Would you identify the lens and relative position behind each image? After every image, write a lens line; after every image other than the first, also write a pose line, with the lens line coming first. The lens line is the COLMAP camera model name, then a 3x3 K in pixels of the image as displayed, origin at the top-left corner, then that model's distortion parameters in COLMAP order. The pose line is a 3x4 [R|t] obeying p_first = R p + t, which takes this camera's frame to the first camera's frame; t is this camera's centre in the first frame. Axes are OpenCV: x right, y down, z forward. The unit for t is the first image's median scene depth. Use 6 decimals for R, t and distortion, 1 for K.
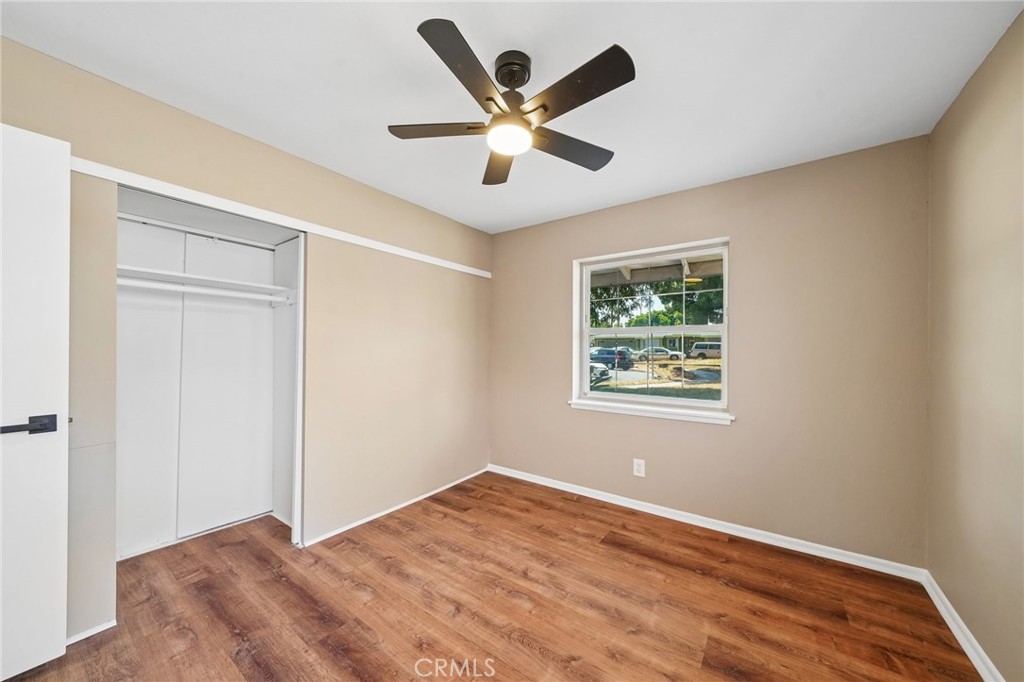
lens RADIAL K [[352.6, 0, 504.2], [0, 352.6, 342.6], [0, 0, 1]] dist [-0.004530, 0.000750]
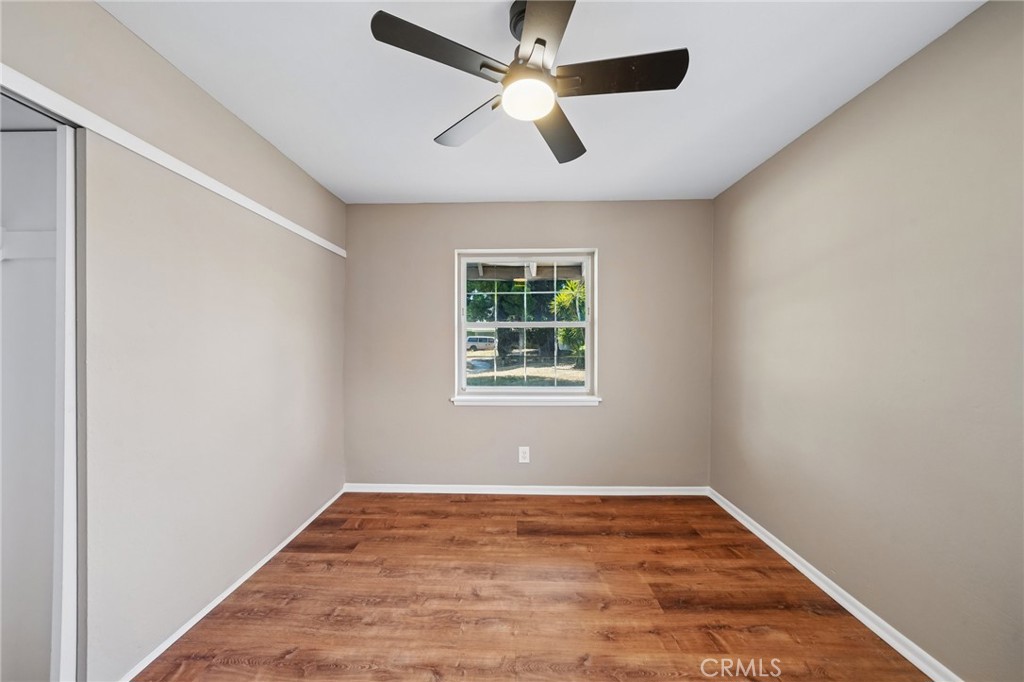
lens RADIAL K [[352.6, 0, 508.5], [0, 352.6, 341.6], [0, 0, 1]] dist [-0.004530, 0.000750]
pose [[0.831578, -0.005424, 0.555381, -0.320798], [-0.002779, 0.999899, 0.013927, -0.000684], [-0.555401, -0.013125, 0.831479, 0.193250]]
